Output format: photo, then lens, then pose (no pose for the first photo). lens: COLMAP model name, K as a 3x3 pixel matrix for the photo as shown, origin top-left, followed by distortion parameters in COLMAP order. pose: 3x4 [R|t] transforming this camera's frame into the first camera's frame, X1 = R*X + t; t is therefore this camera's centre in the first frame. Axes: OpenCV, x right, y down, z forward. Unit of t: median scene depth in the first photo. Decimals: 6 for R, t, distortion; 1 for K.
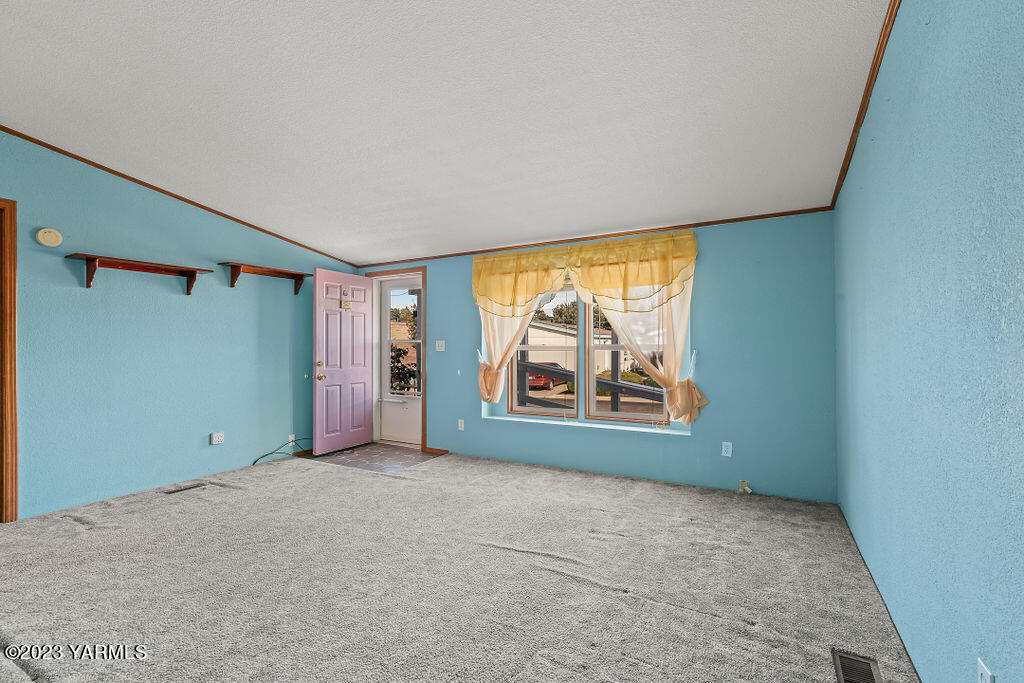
lens RADIAL K [[475.4, 0, 511.6], [0, 475.4, 342.0], [0, 0, 1]] dist [-0.003783, 0.000972]
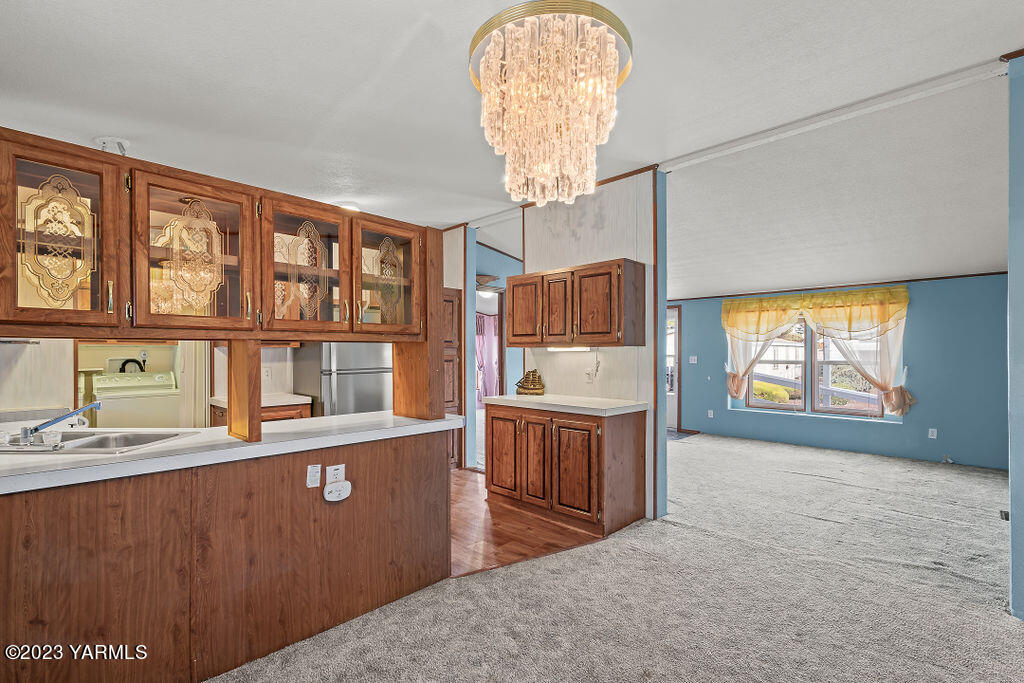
lens RADIAL K [[475.4, 0, 507.4], [0, 475.4, 349.7], [0, 0, 1]] dist [-0.003783, 0.000972]
pose [[0.960504, 0.000402, -0.278266, -0.373068], [0.001047, 0.999987, 0.005059, -0.039383], [0.278265, -0.005151, 0.960491, -0.717680]]
